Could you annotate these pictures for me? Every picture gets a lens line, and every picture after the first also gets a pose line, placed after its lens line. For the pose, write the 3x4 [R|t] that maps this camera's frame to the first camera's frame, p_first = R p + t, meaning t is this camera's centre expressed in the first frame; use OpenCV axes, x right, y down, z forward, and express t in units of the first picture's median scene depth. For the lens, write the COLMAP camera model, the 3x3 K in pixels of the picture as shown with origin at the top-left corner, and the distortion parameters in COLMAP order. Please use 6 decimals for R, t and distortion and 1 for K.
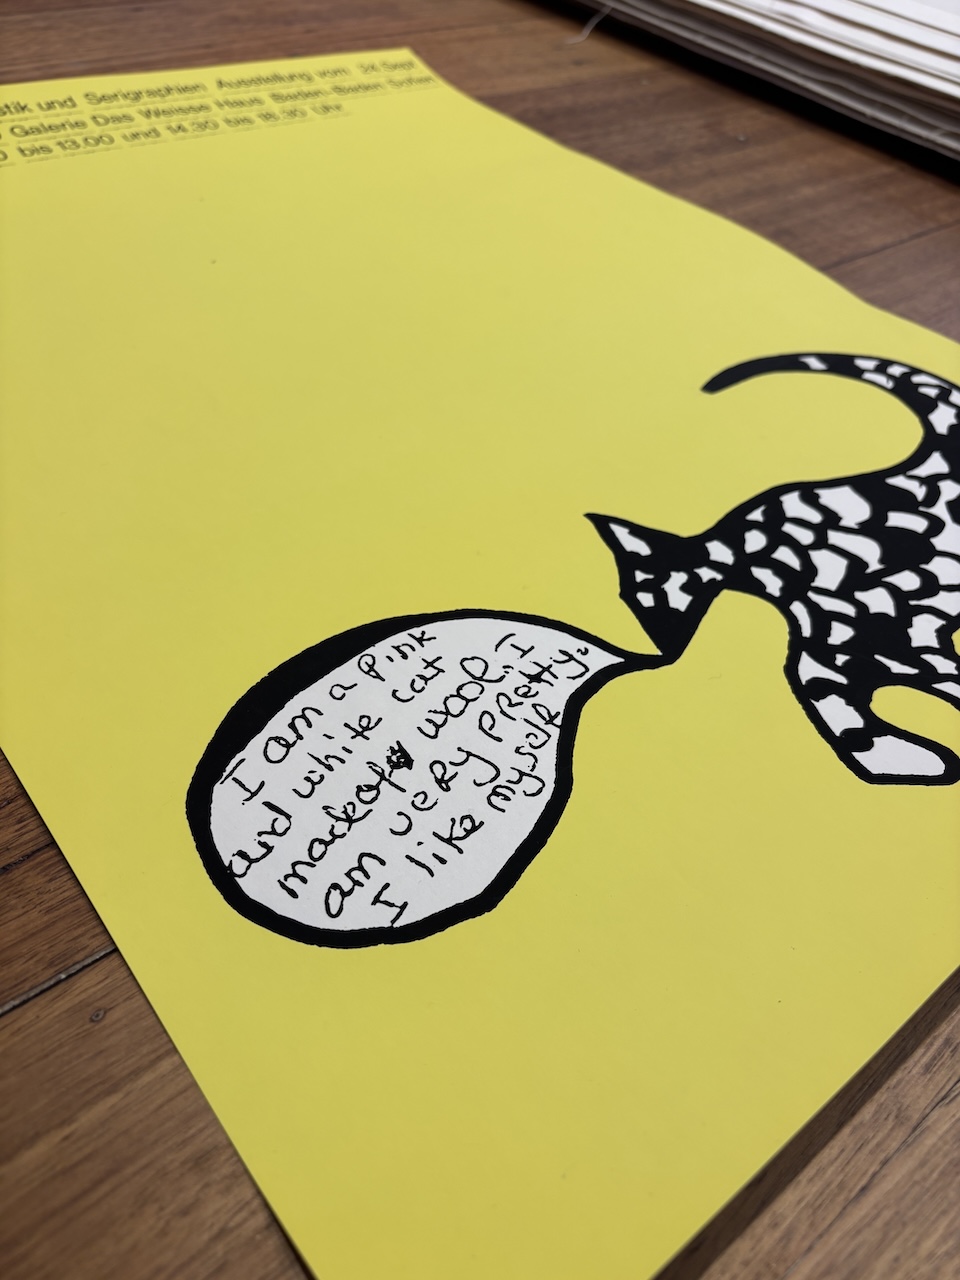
lens RADIAL K [[1004.3, 0, 478.7], [0, 1004.3, 637.2], [0, 0, 1]] dist [0.008542, -0.030566]
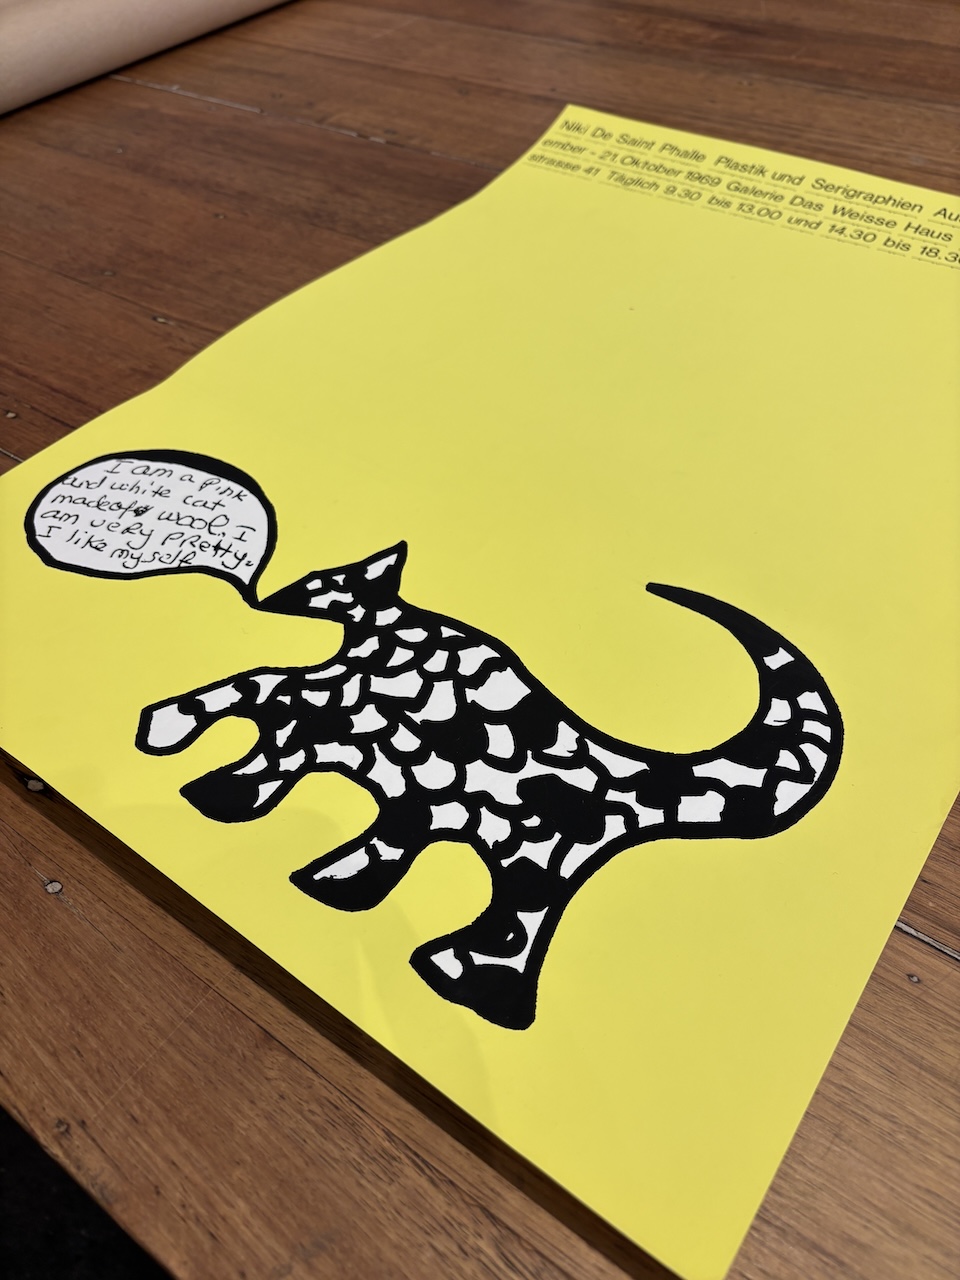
lens RADIAL K [[969.2, 0, 487.9], [0, 969.2, 641.8], [0, 0, 1]] dist [0.011380, -0.011004]
pose [[0.263580, 0.628381, -0.731890, 1.277533], [-0.633312, 0.685030, 0.360069, -0.624403], [0.727627, 0.368608, 0.578522, 0.478310]]
